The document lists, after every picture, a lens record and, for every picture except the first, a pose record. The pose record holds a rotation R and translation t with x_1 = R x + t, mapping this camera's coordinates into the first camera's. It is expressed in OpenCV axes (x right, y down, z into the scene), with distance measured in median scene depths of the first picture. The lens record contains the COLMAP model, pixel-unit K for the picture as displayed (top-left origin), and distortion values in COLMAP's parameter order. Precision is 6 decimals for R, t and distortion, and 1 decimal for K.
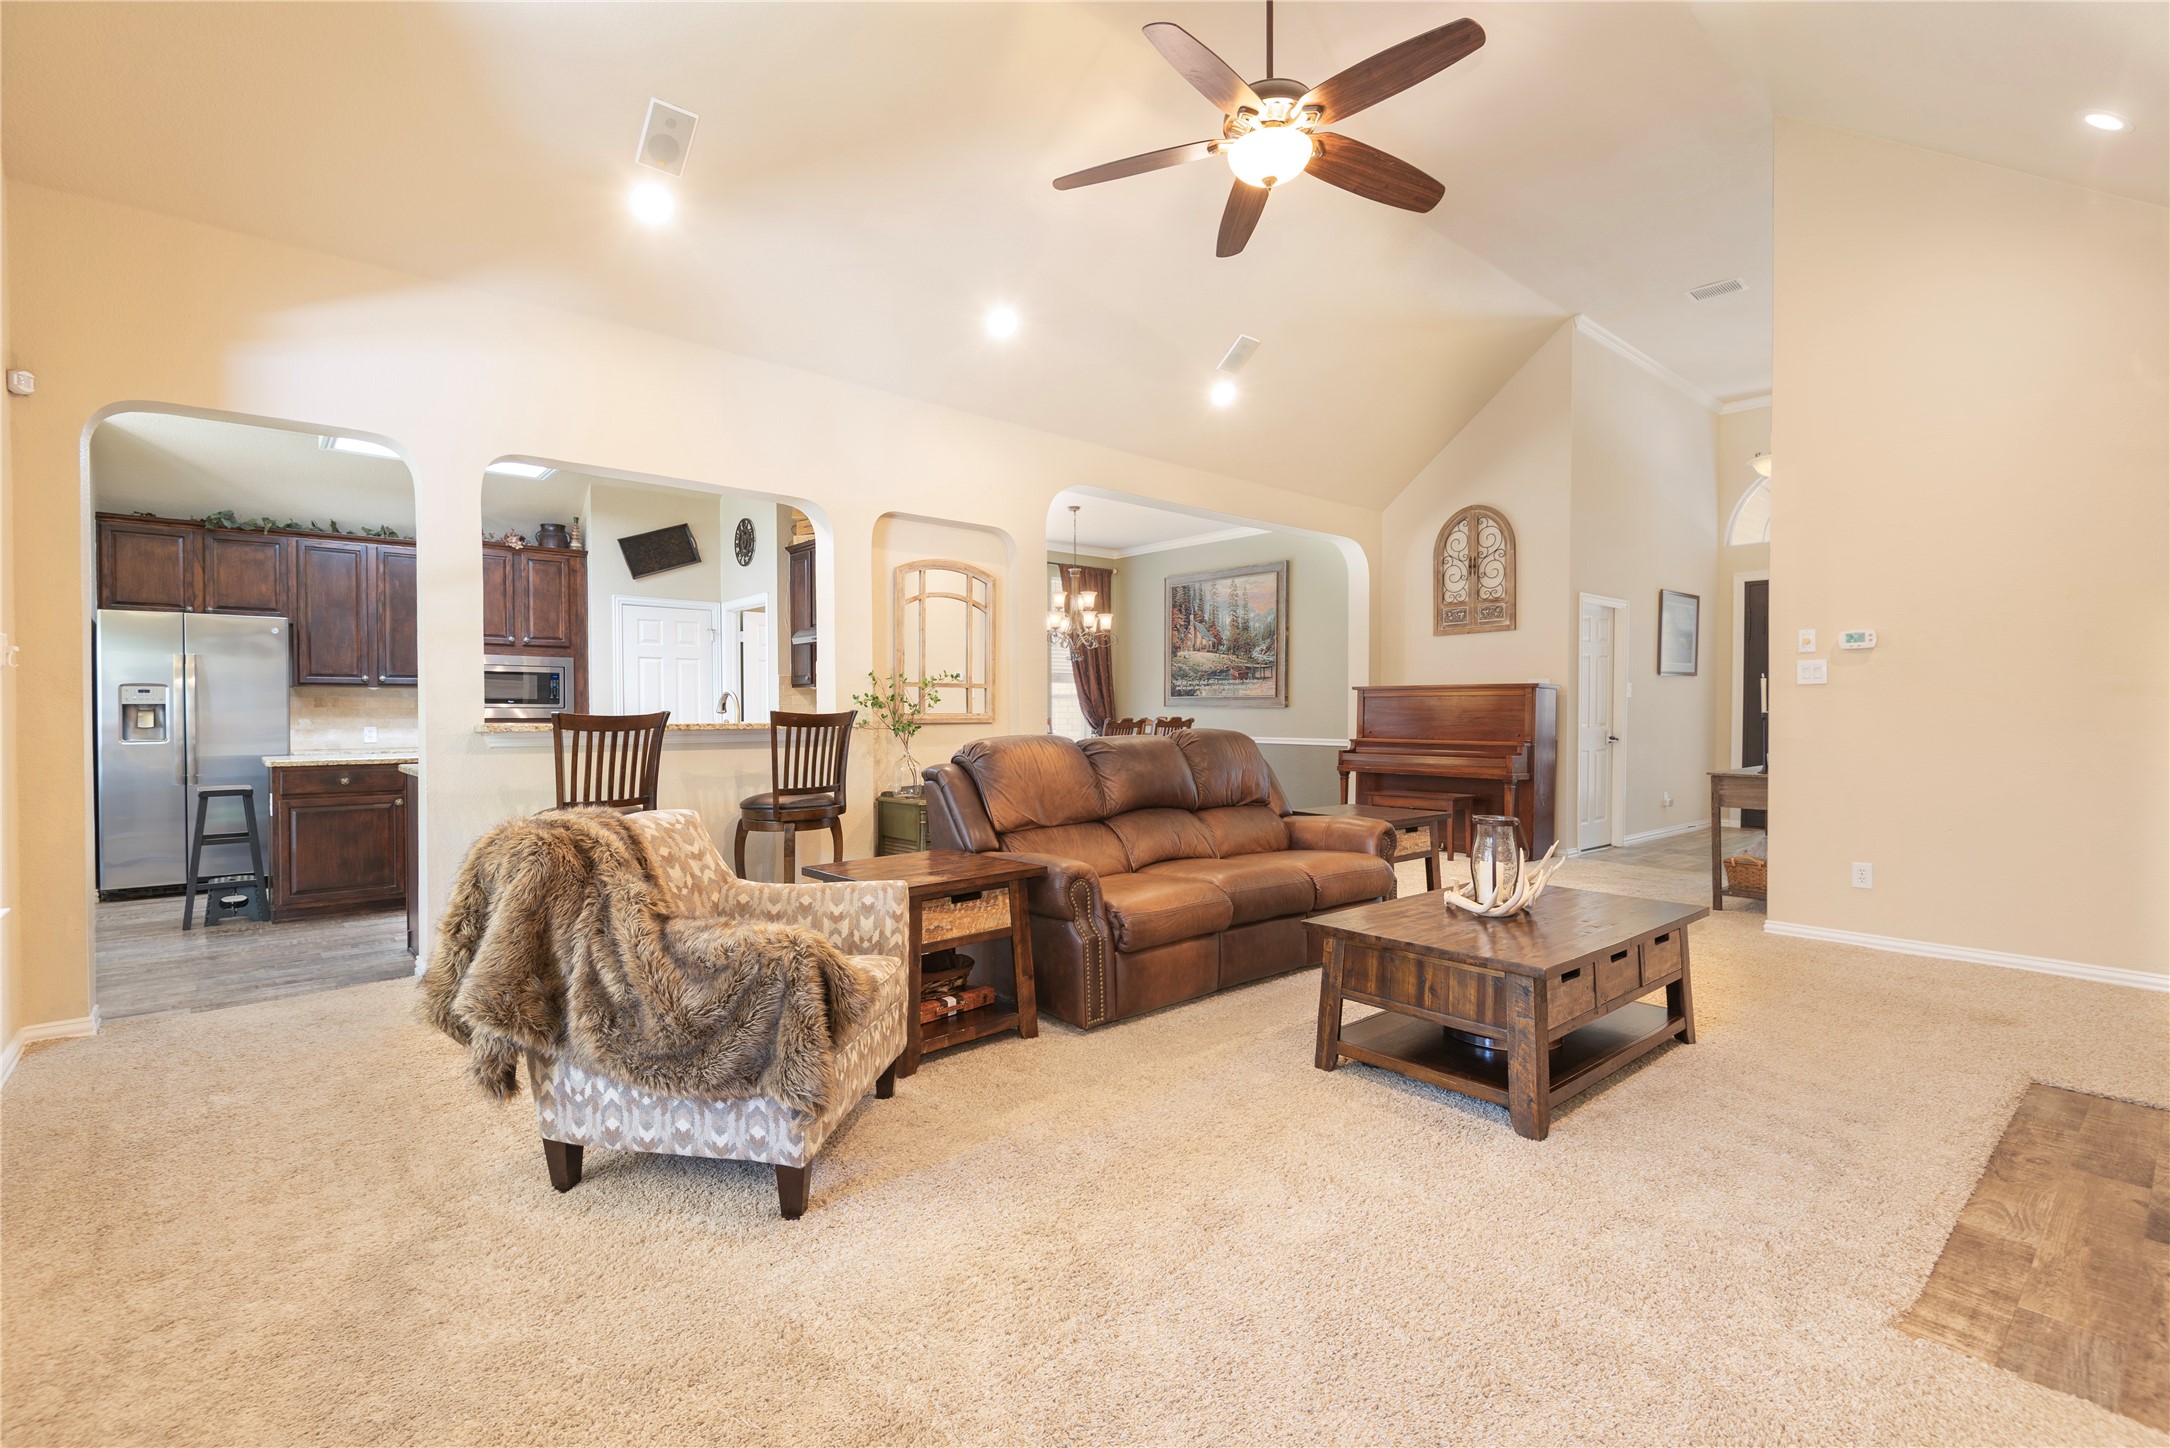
lens RADIAL K [[976.6, 0, 1069.2], [0, 976.6, 718.2], [0, 0, 1]] dist [0.019488, -0.011920]
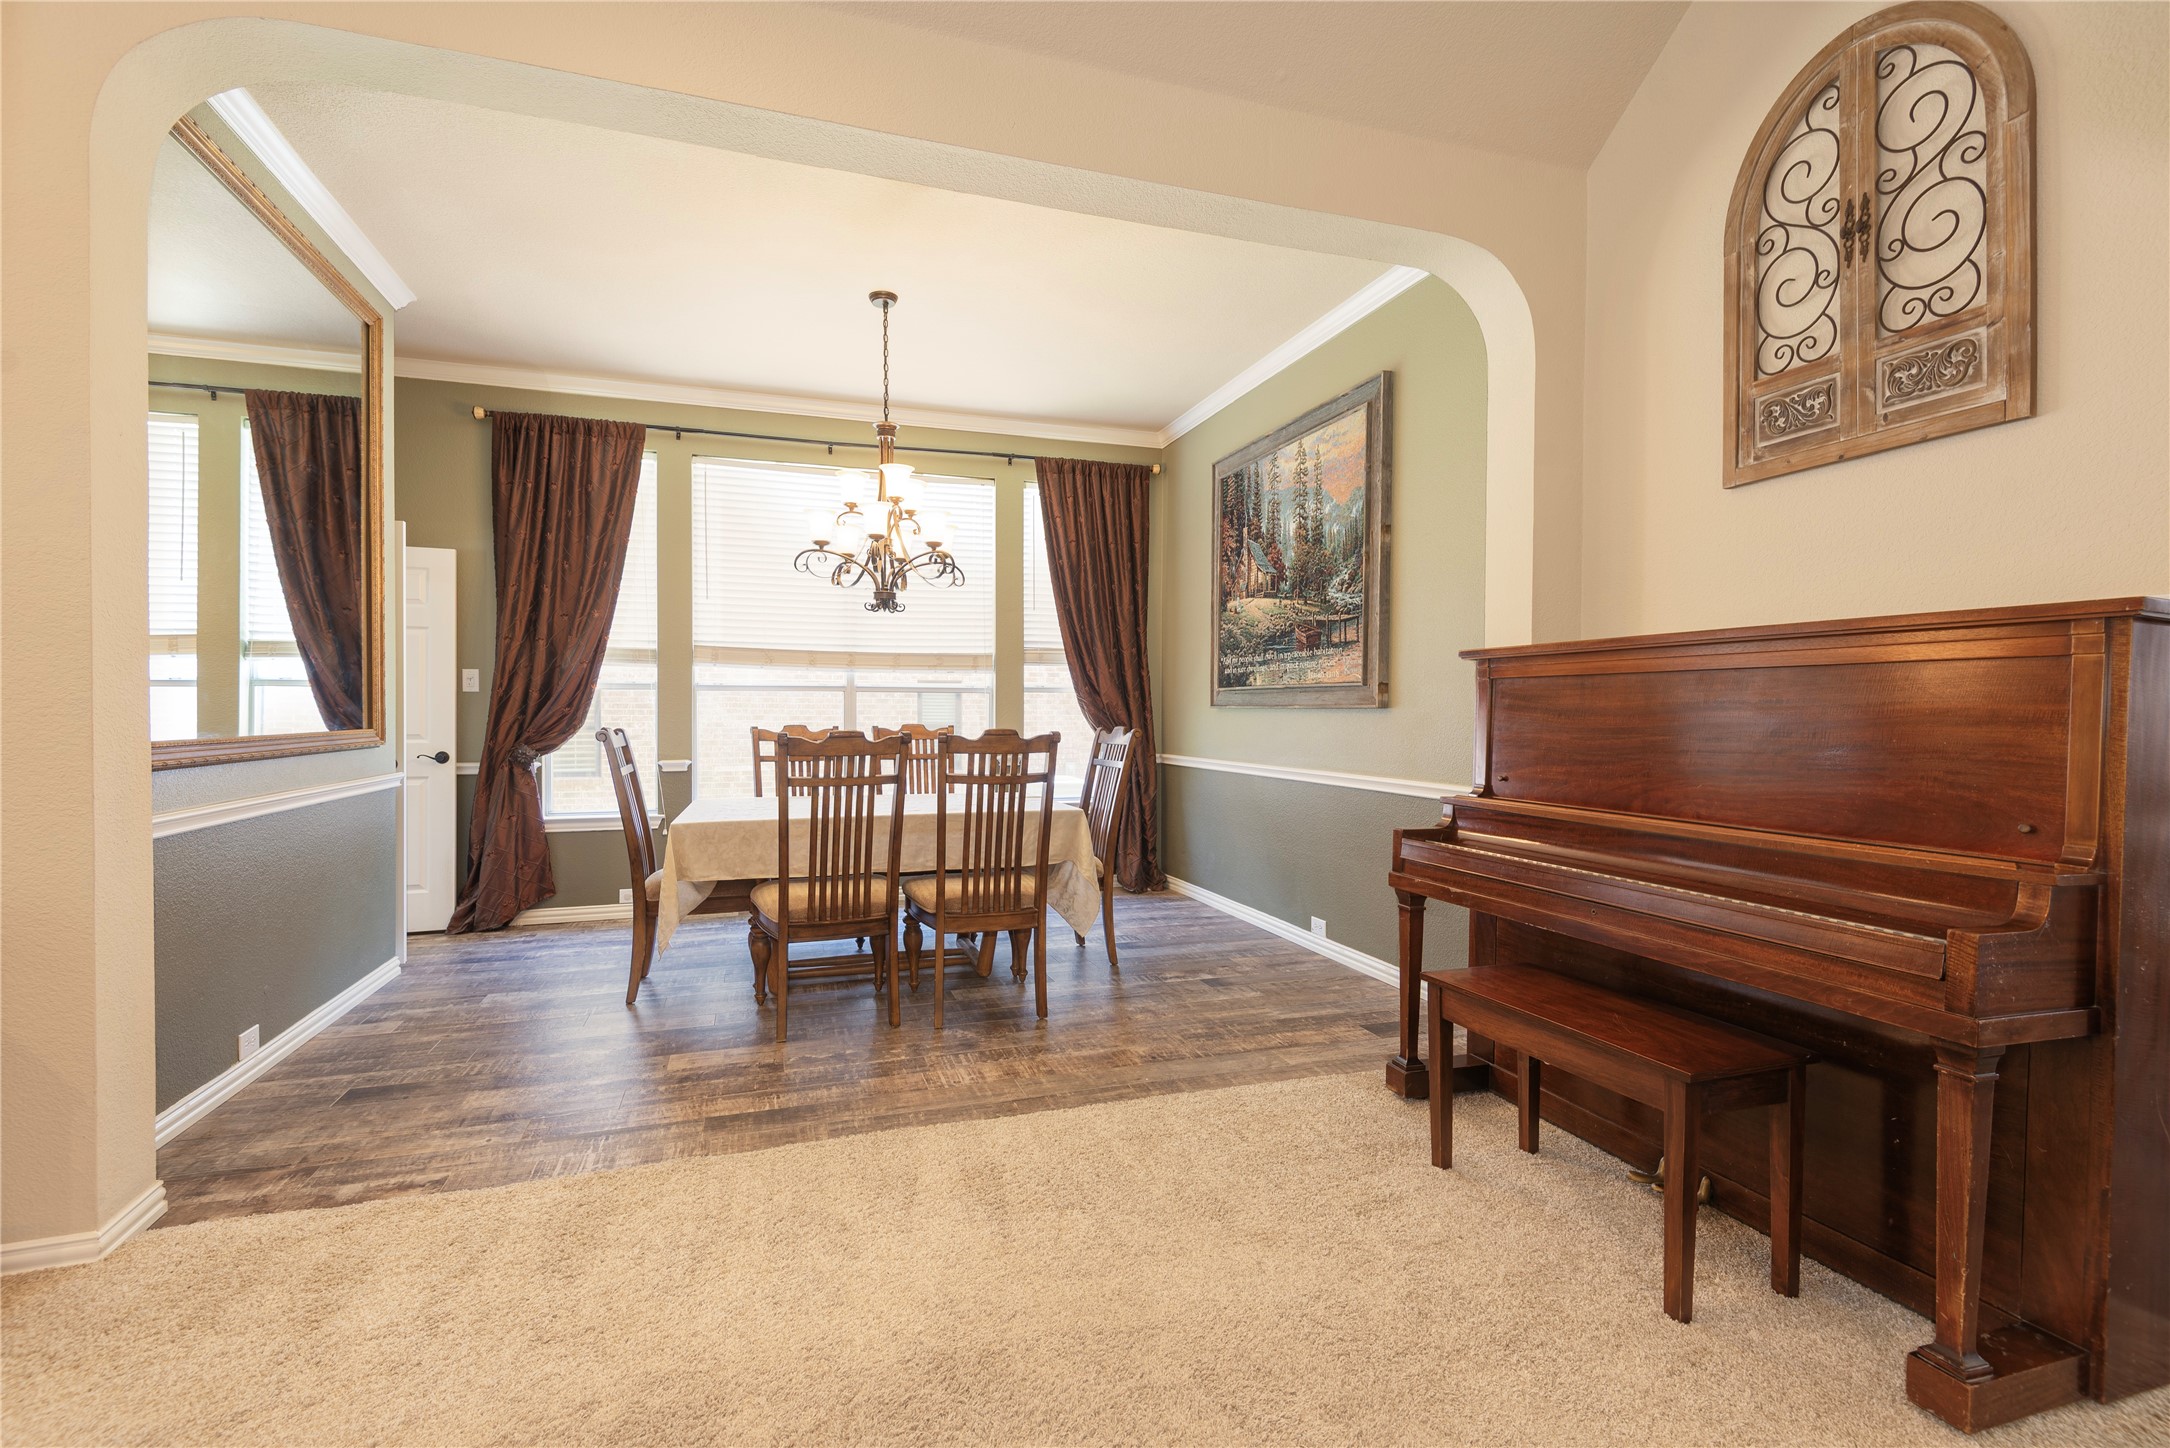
lens RADIAL K [[976.6, 0, 1071.8], [0, 976.6, 718.3], [0, 0, 1]] dist [0.019488, -0.011920]
pose [[0.920101, 0.005387, -0.391643, 0.259284], [-0.005969, 0.999982, -0.000267, -0.005575], [0.391635, 0.002583, 0.920117, 0.529792]]
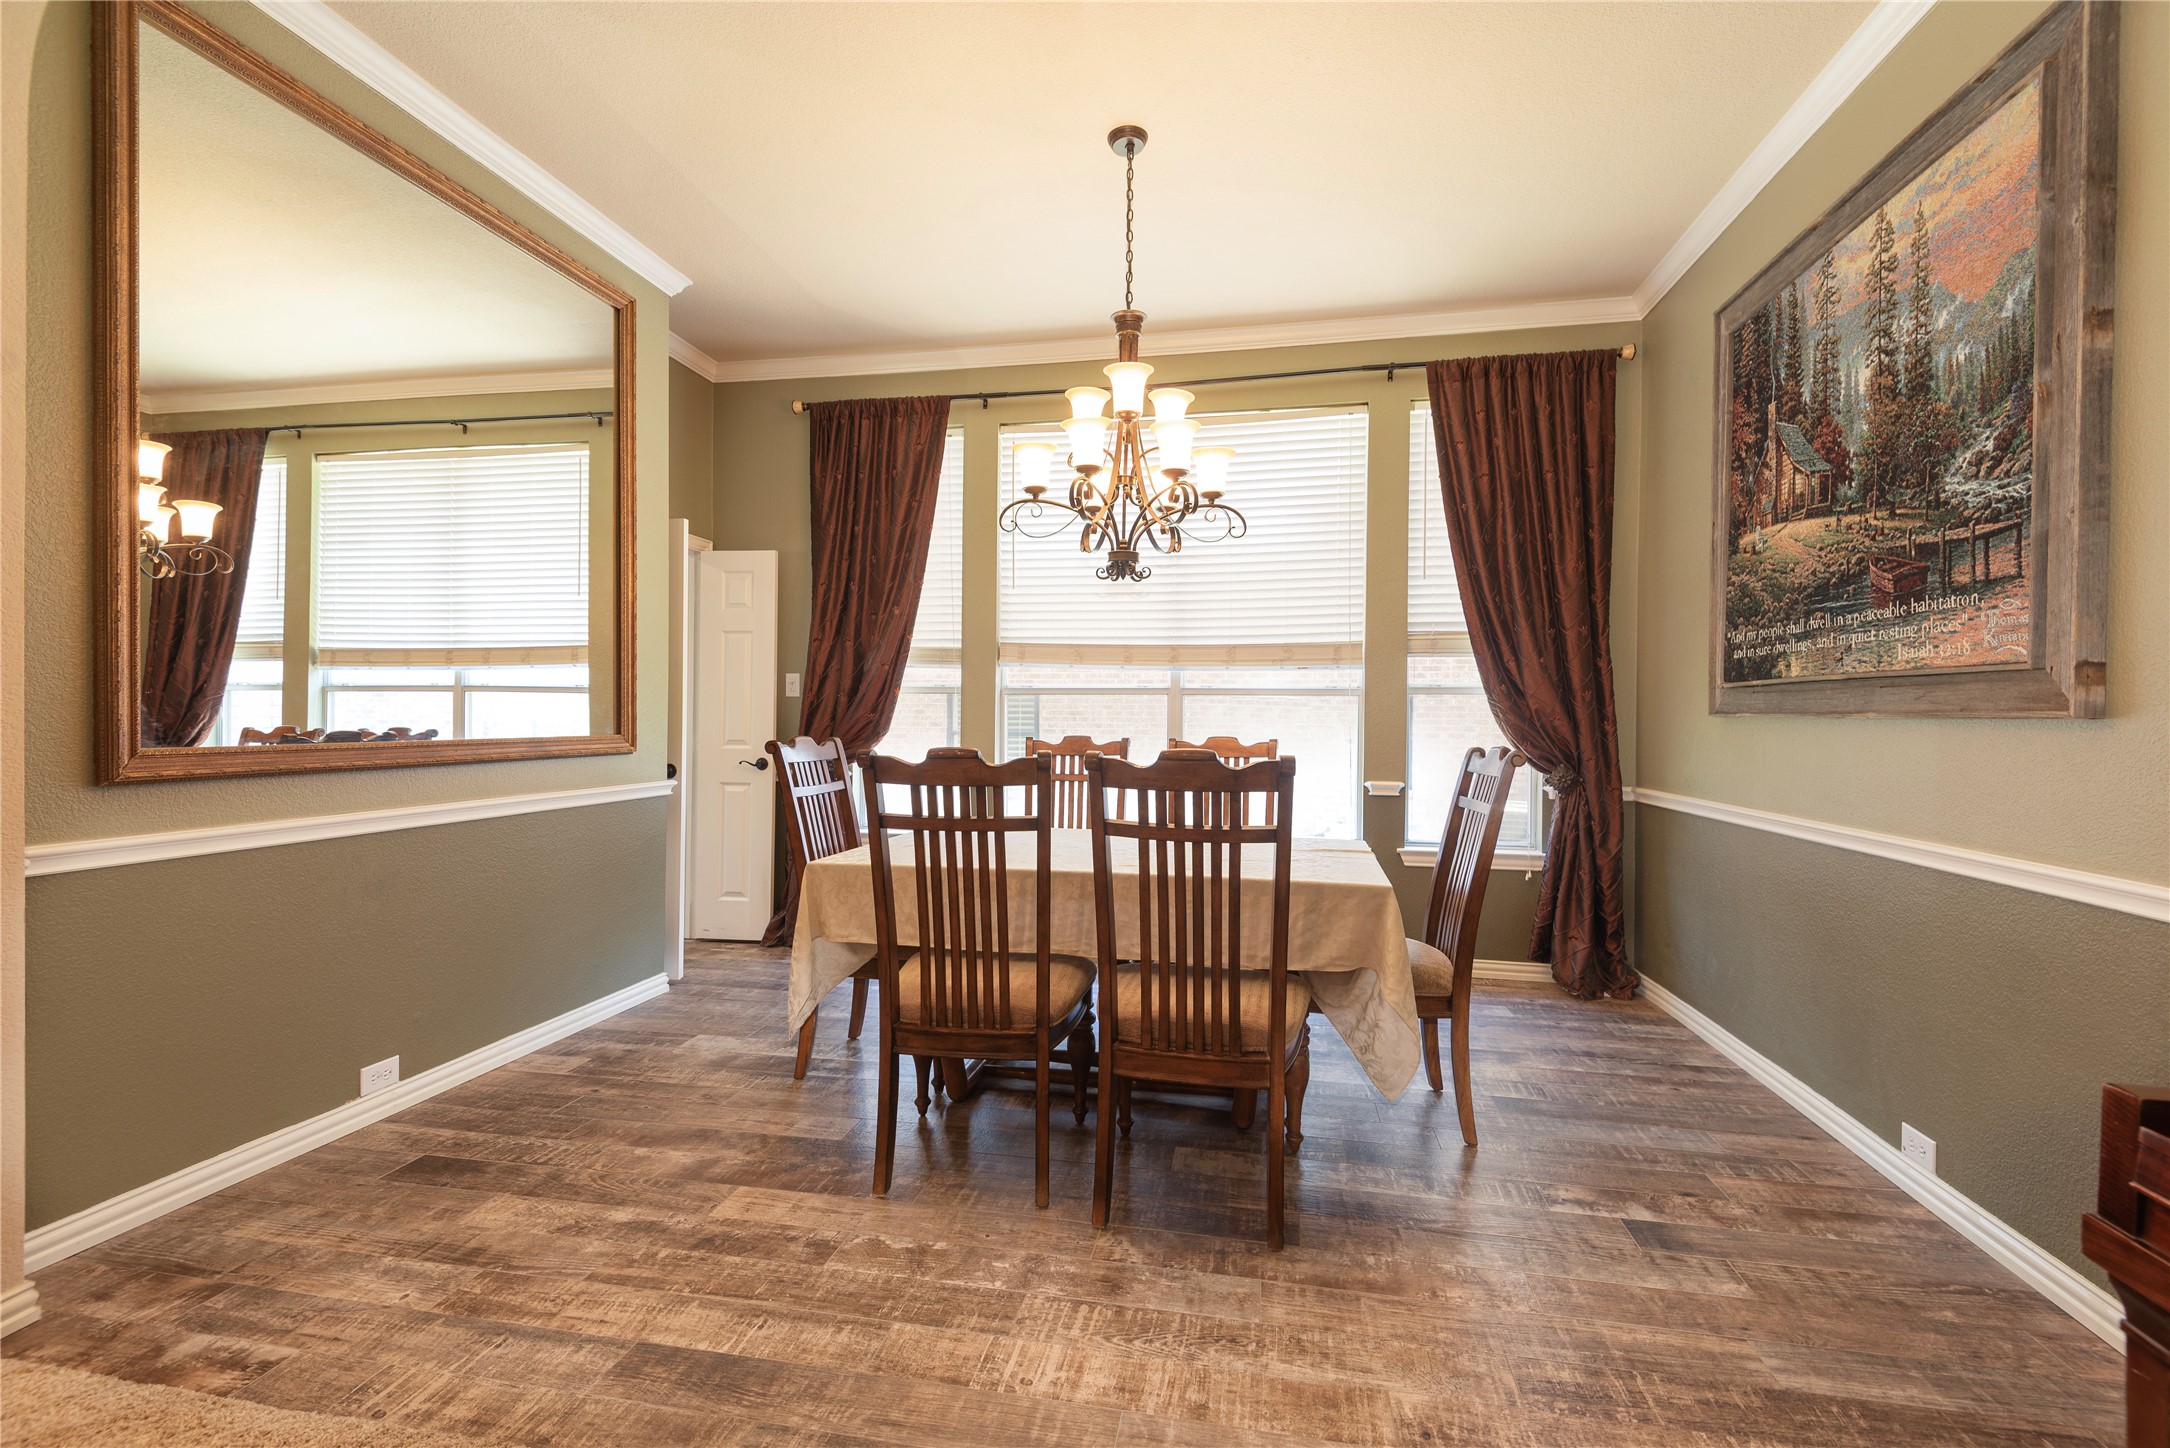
lens RADIAL K [[976.6, 0, 1077.7], [0, 976.6, 719.5], [0, 0, 1]] dist [0.019488, -0.011920]
pose [[0.614475, 0.006717, -0.788908, 0.247228], [-0.014153, 0.999897, -0.002510, -0.007235], [0.788809, 0.012708, 0.614507, 0.700304]]
